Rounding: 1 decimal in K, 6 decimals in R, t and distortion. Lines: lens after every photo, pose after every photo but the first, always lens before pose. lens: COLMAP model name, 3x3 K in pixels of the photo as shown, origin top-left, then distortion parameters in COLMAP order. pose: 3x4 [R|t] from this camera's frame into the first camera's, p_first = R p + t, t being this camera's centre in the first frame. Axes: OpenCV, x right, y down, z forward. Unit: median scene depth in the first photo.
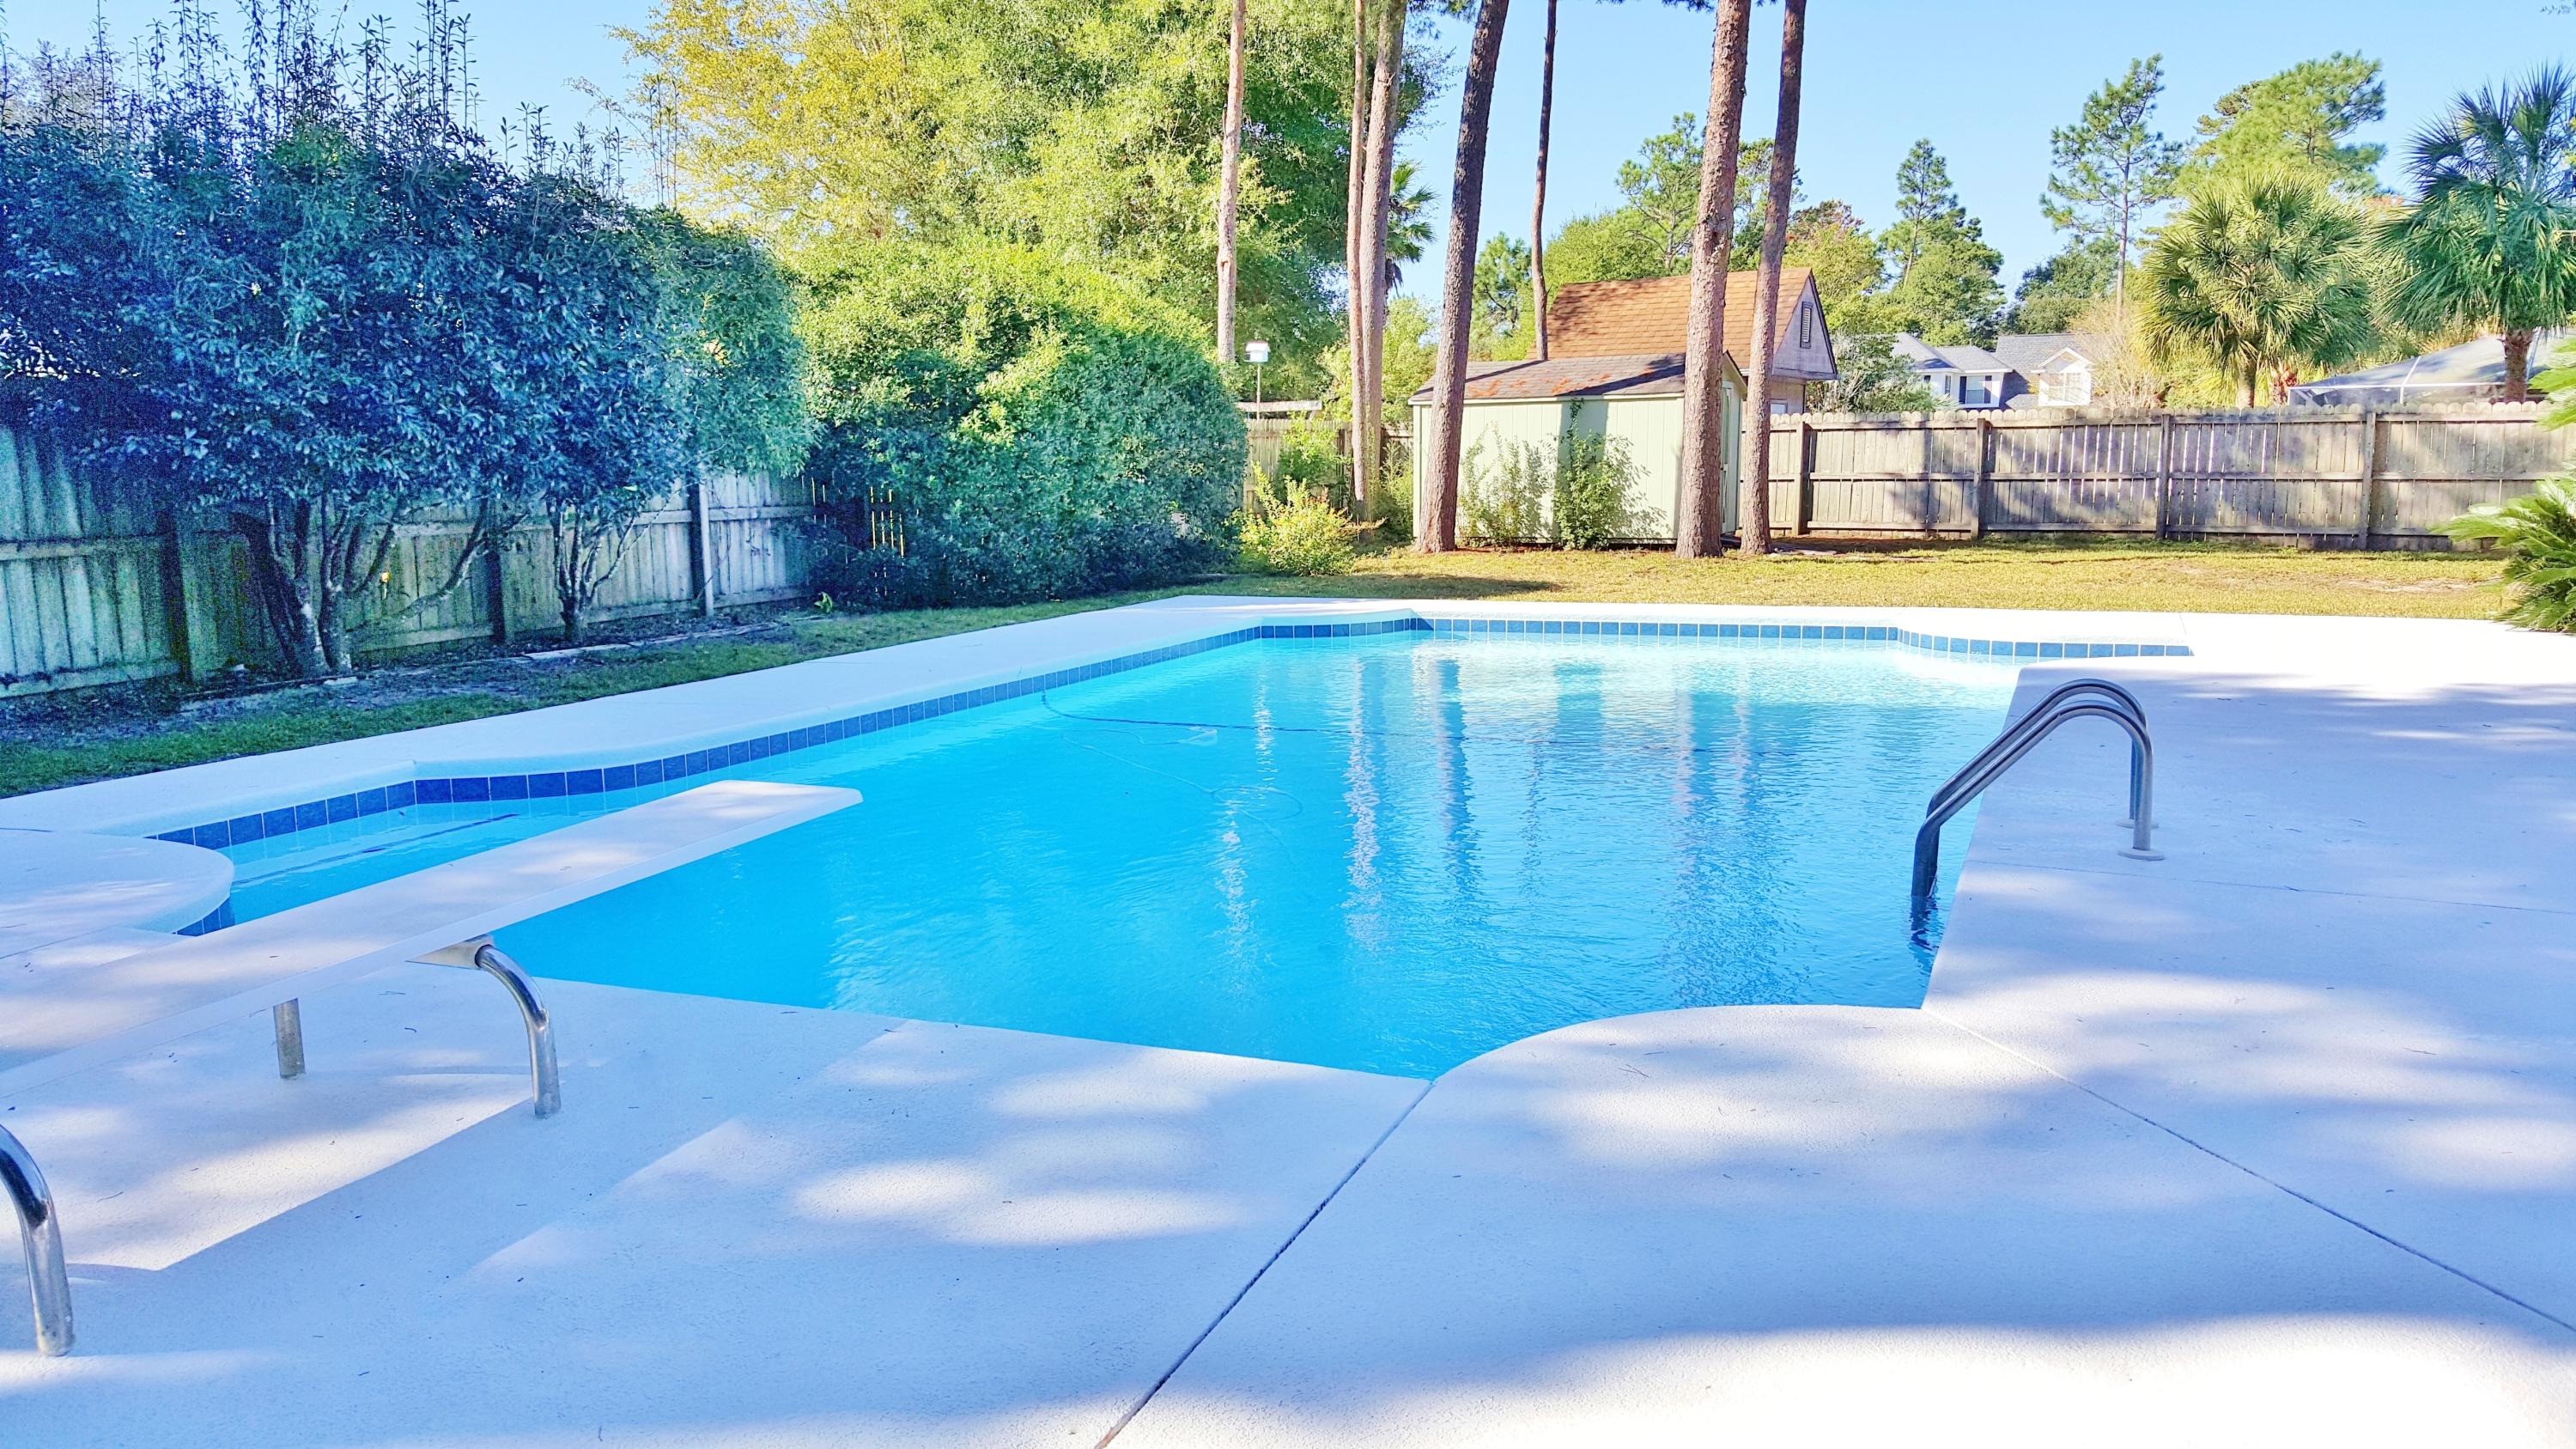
lens RADIAL K [[1972.9, 0, 1288.0], [0, 1972.9, 724.5], [0, 0, 1]] dist [0.058280, -0.126229]
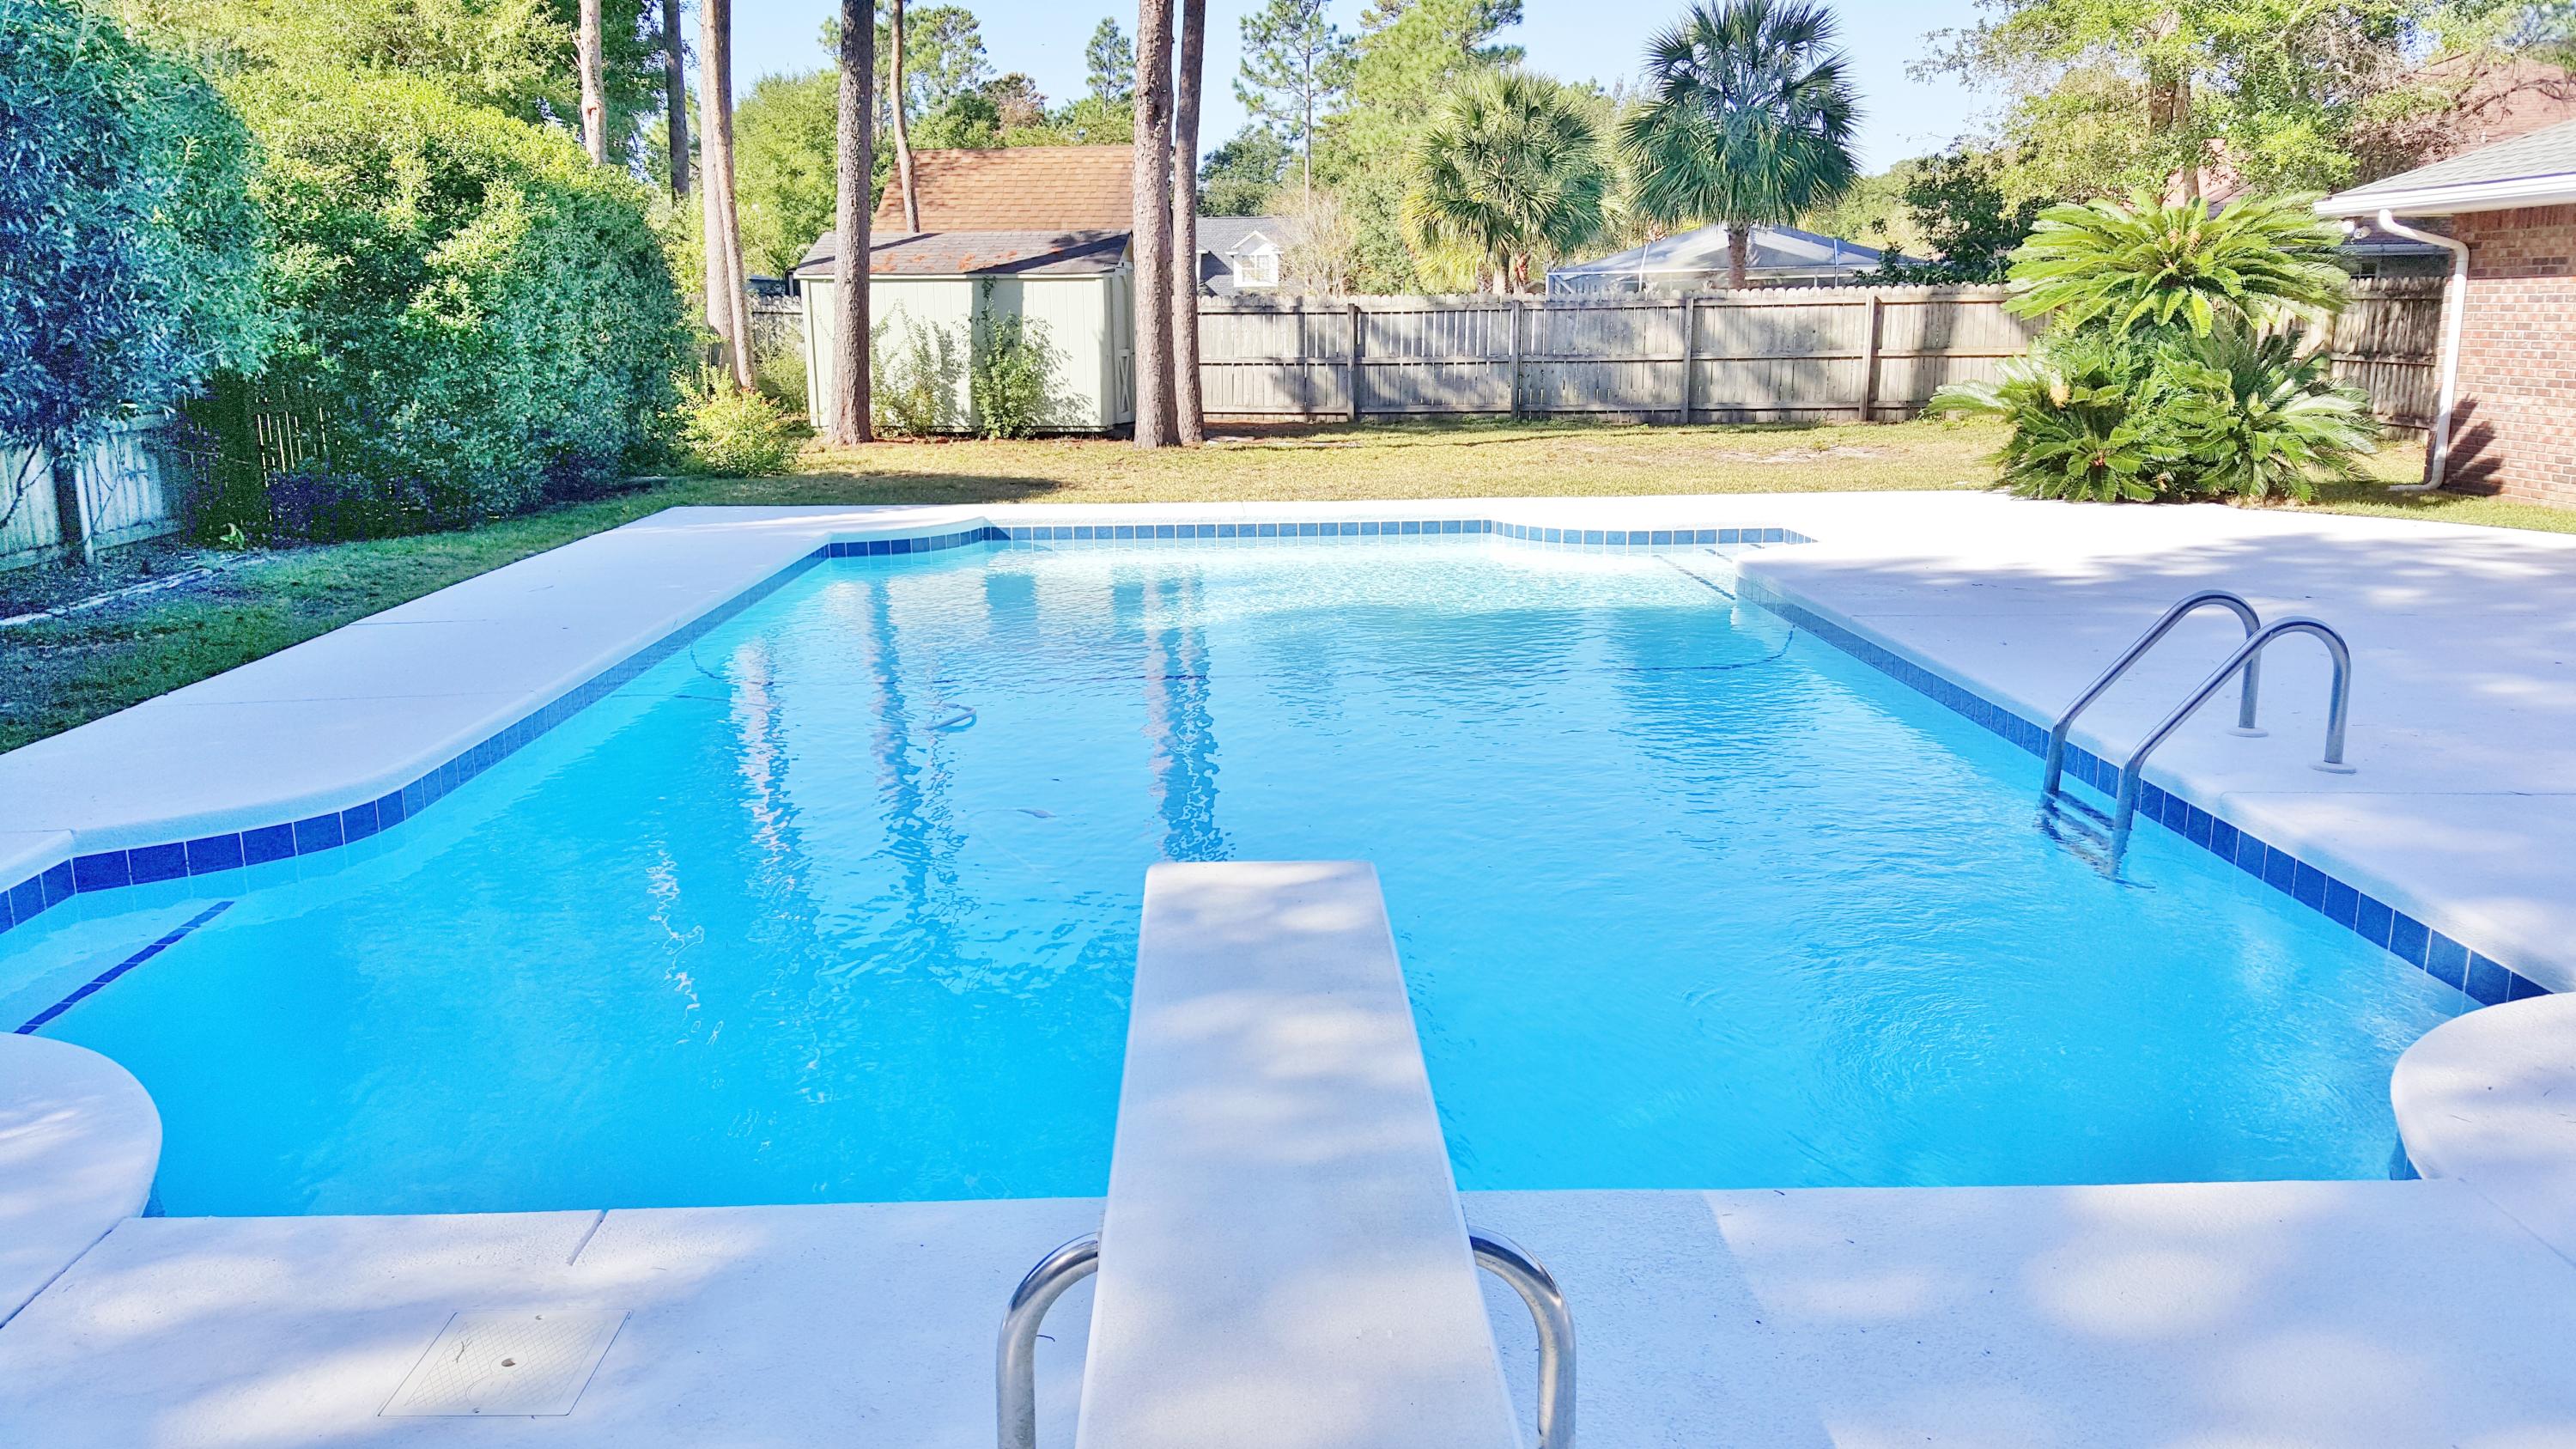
lens RADIAL K [[1940.6, 0, 1362.5], [0, 1940.6, 726.4], [0, 0, 1]] dist [0.192568, -0.407700]
pose [[0.911507, -0.081618, 0.403104, -0.084122], [0.055788, 0.995589, 0.075430, -0.011719], [-0.407482, -0.046267, 0.912040, 0.058680]]
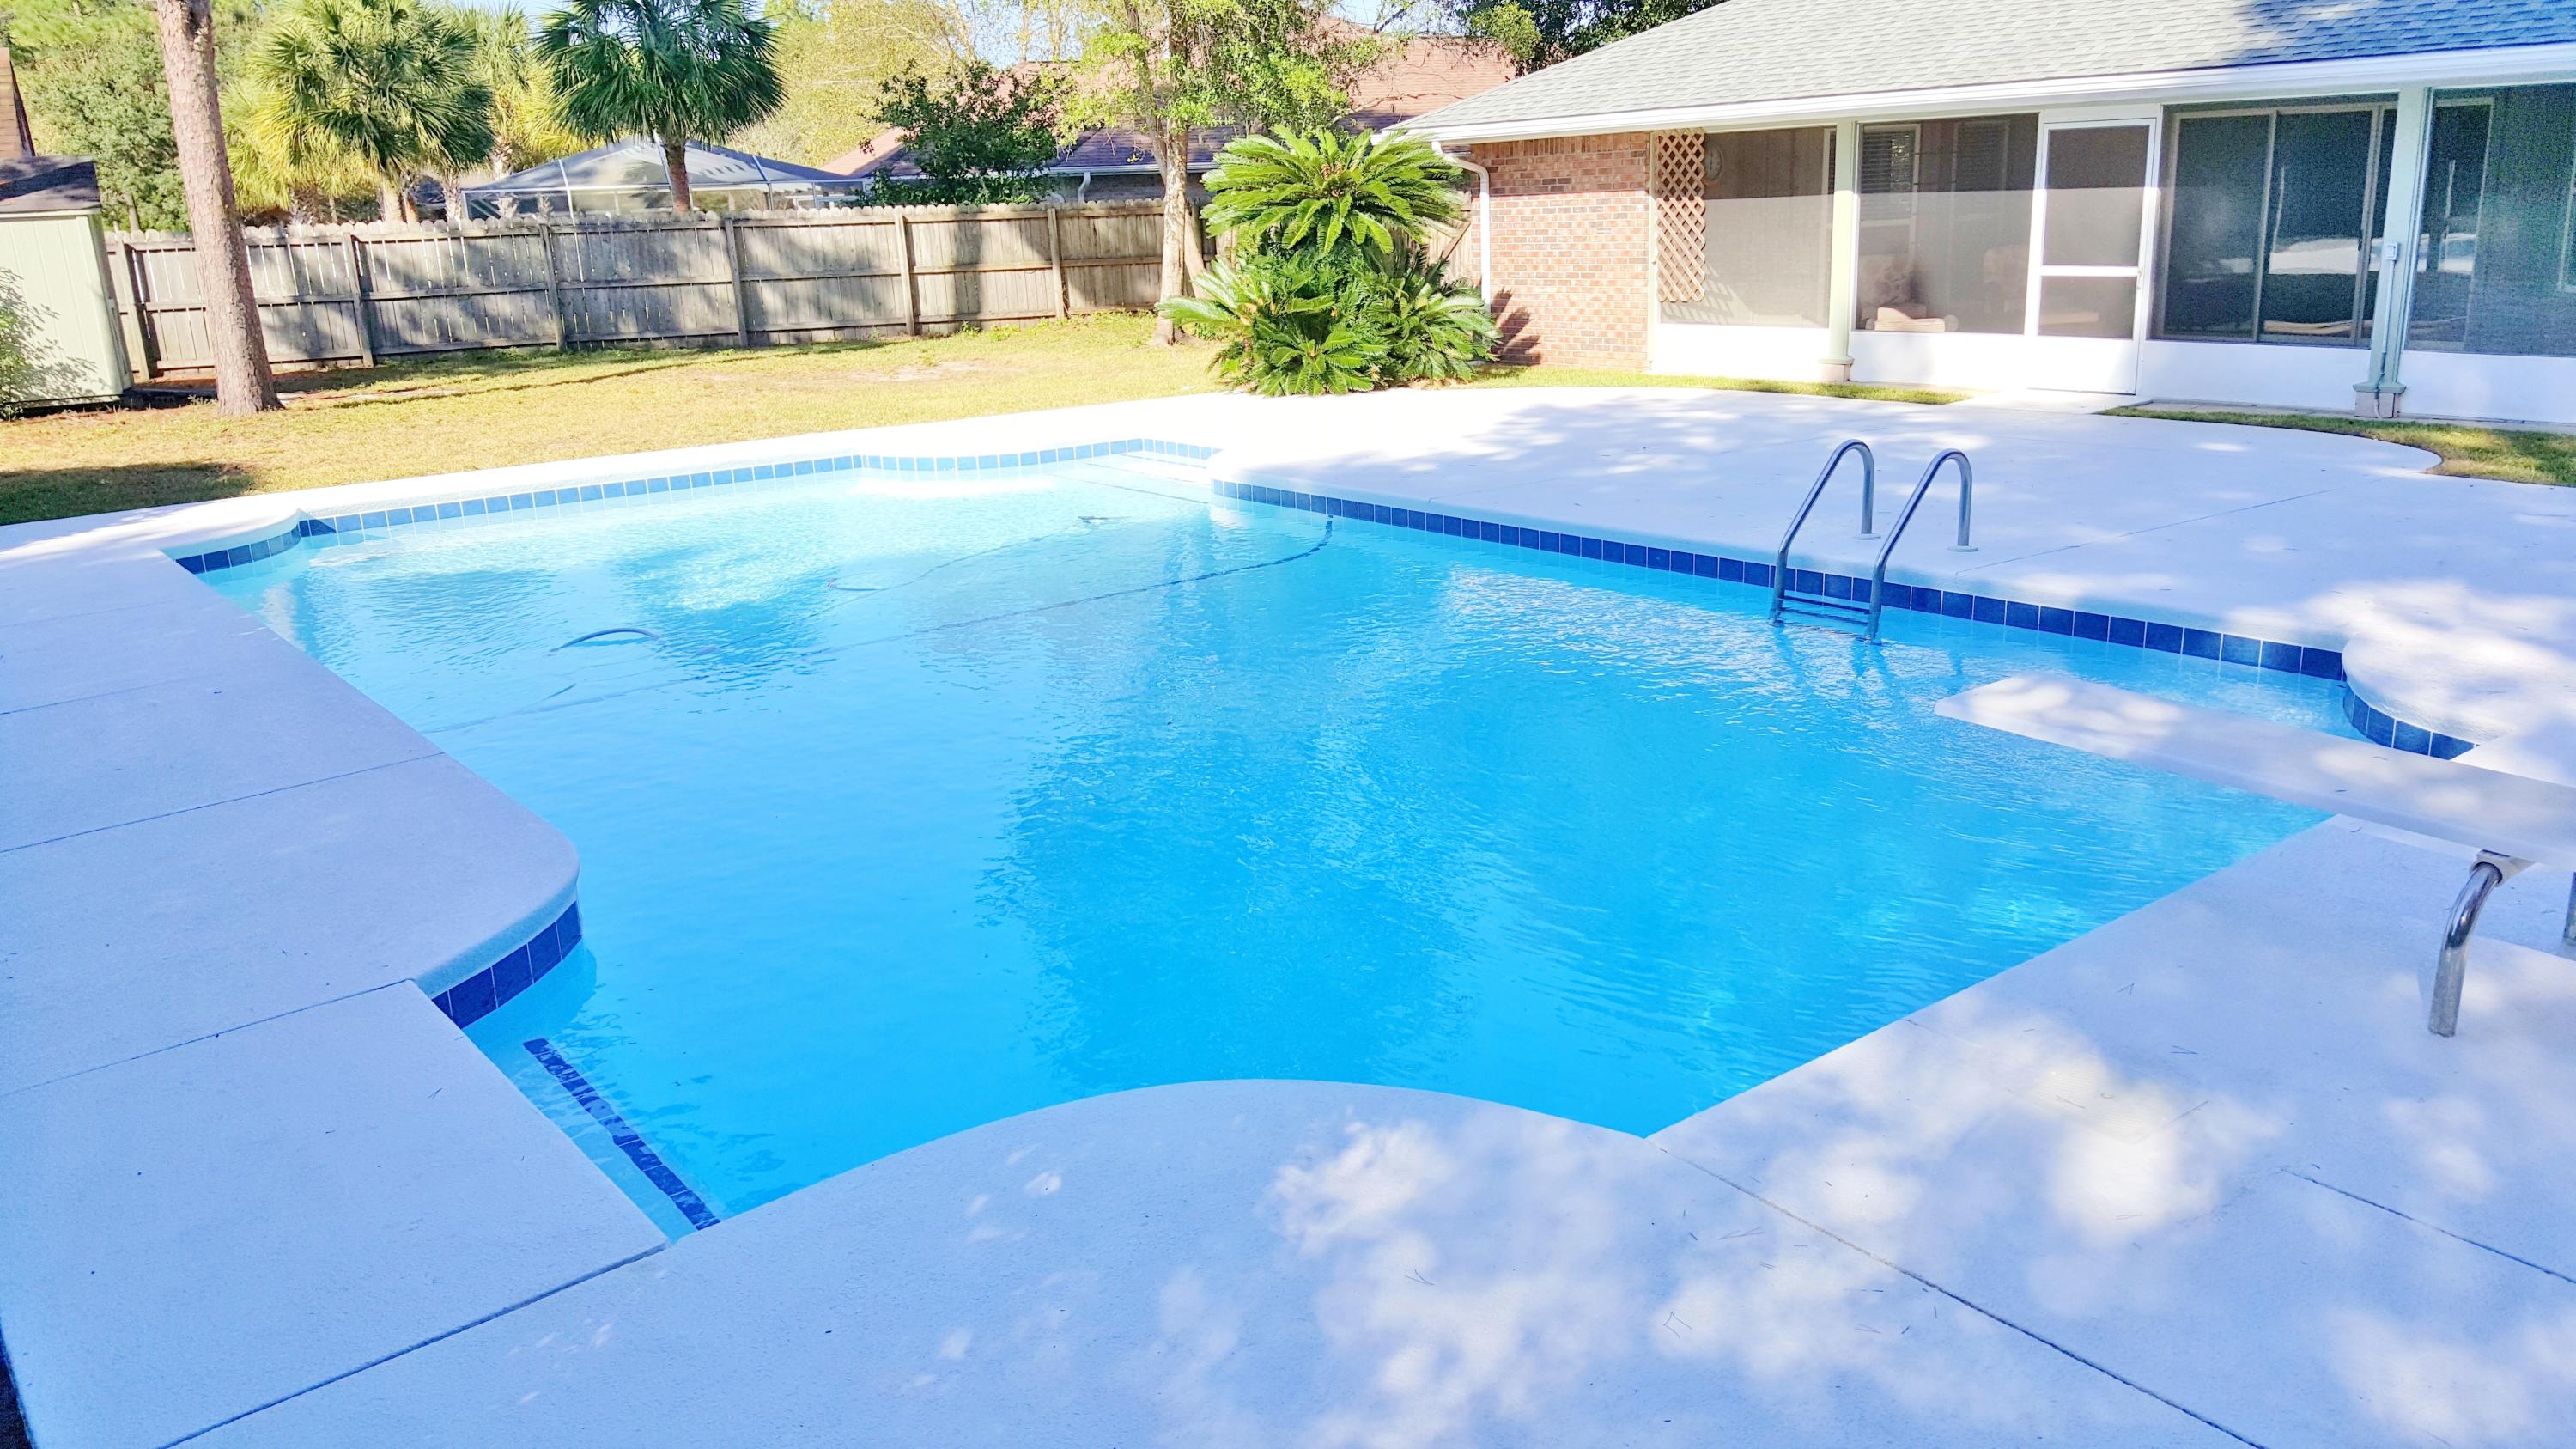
lens RADIAL K [[1972.9, 0, 1288.0], [0, 1972.9, 724.5], [0, 0, 1]] dist [0.058280, -0.126229]
pose [[0.476677, -0.233674, 0.847452, -0.299000], [0.147025, 0.971637, 0.185217, -0.044745], [-0.866696, 0.036308, 0.497513, 0.201135]]
